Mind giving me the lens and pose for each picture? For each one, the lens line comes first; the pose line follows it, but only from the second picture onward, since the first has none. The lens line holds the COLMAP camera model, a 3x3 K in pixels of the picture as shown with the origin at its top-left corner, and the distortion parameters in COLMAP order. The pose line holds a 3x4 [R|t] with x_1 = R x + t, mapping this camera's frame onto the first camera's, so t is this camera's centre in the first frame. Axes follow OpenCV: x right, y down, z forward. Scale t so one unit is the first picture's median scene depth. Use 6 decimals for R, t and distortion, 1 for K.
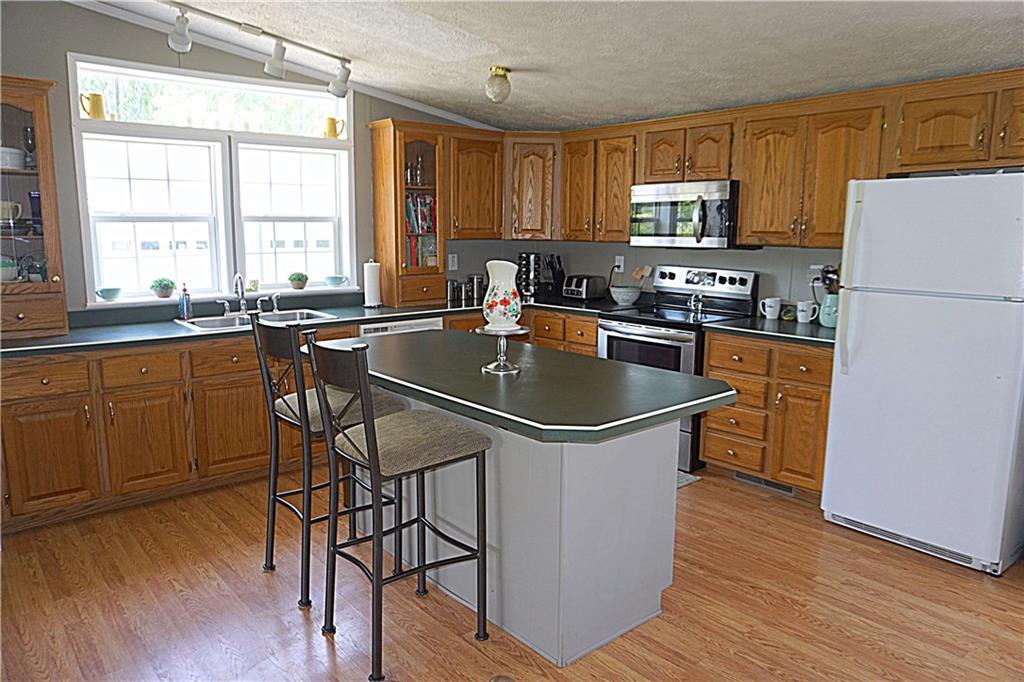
lens RADIAL K [[697.9, 0, 518.1], [0, 697.9, 334.6], [0, 0, 1]] dist [-0.025183, 0.019469]
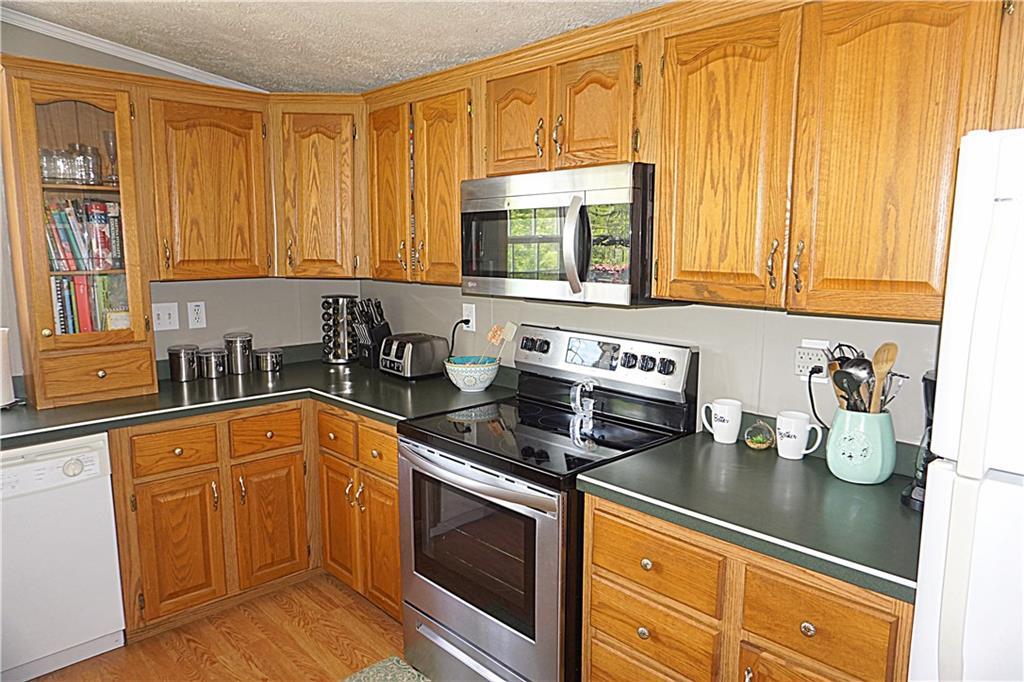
lens RADIAL K [[697.9, 0, 505.2], [0, 697.9, 347.0], [0, 0, 1]] dist [-0.025183, 0.019469]
pose [[0.998715, -0.014494, 0.048569, 0.179036], [0.014575, 0.999893, -0.001306, -0.090936], [-0.048545, 0.002012, 0.998819, 0.495205]]
